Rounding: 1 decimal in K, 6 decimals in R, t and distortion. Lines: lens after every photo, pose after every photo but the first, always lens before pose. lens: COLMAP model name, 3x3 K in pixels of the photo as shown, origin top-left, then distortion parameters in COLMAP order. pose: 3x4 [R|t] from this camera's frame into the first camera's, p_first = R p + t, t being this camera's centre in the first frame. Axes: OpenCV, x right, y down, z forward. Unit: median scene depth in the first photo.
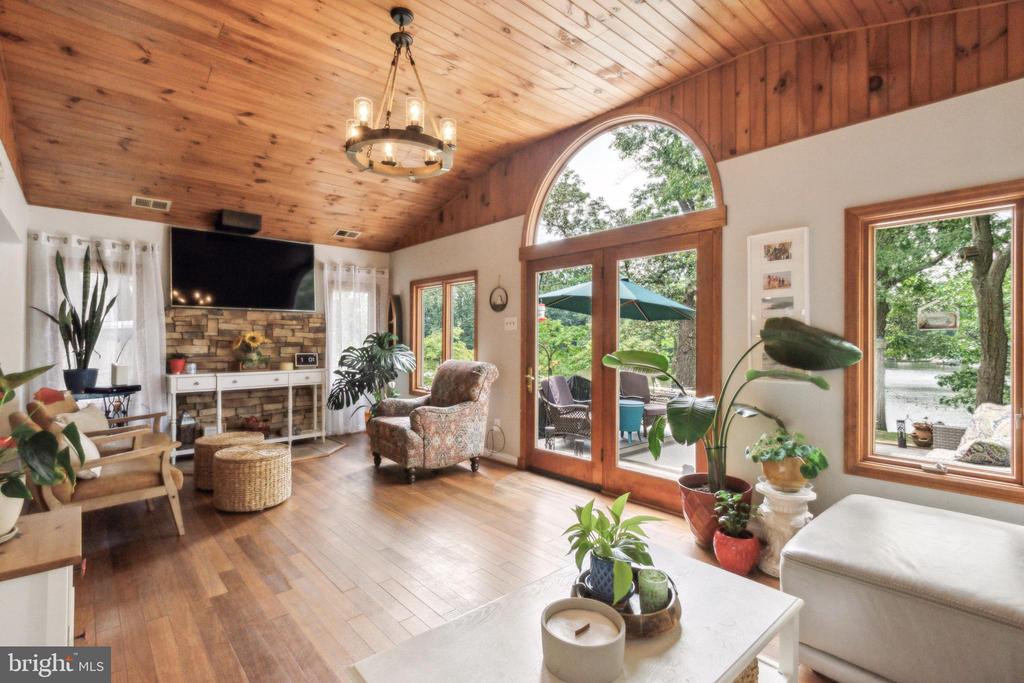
lens RADIAL K [[467.8, 0, 477.4], [0, 467.8, 338.6], [0, 0, 1]] dist [0.008111, -0.005325]
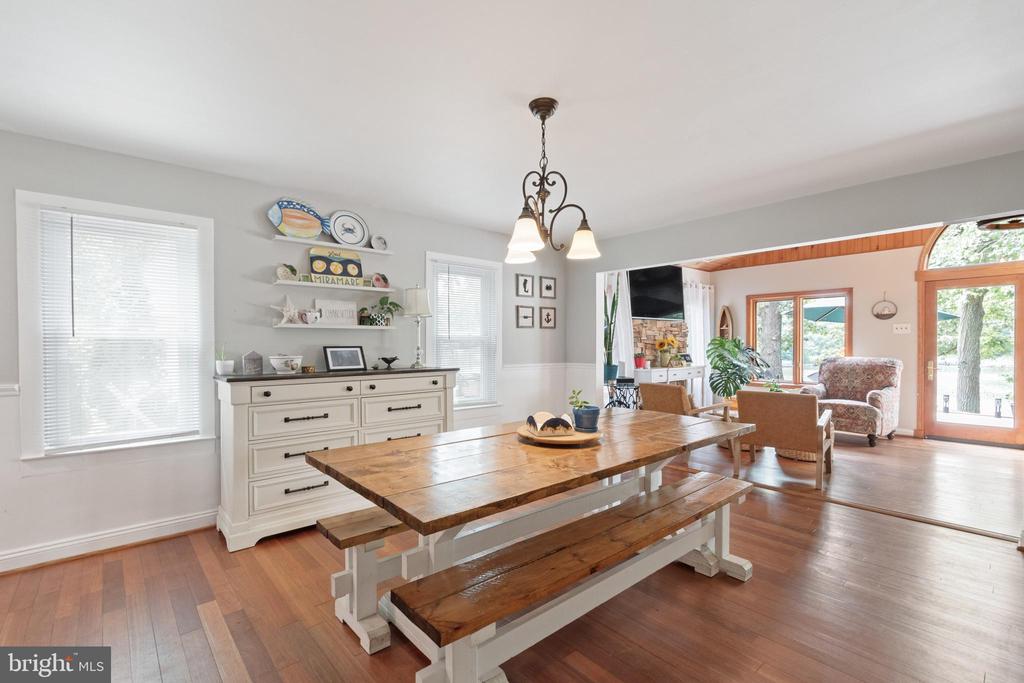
lens RADIAL K [[467.8, 0, 510.8], [0, 467.8, 339.9], [0, 0, 1]] dist [0.008111, -0.005325]
pose [[0.999961, -0.007383, -0.004924, -0.997289], [0.007350, 0.999950, -0.006760, 0.000268], [0.004974, 0.006724, 0.999965, -0.316287]]
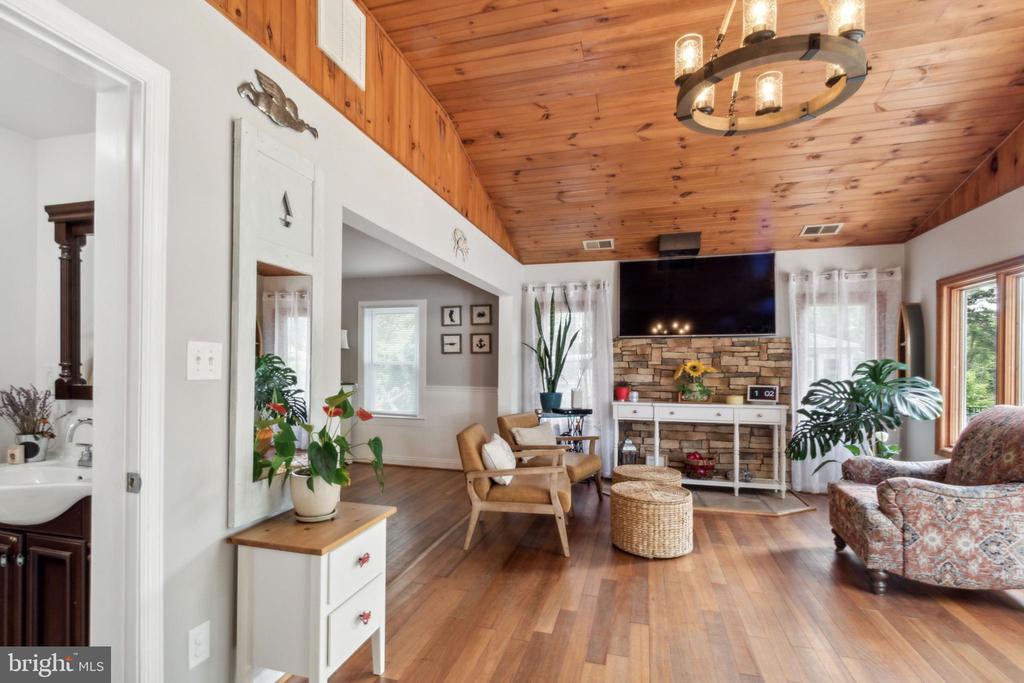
lens RADIAL K [[479.2, 0, 498.3], [0, 479.2, 365.9], [0, 0, 1]] dist [-0.000019, -0.003393]
pose [[0.548944, -0.000334, -0.835859, 0.105597], [-0.001952, 0.999997, -0.001682, -0.001460], [0.835857, 0.002555, 0.548941, 0.175677]]
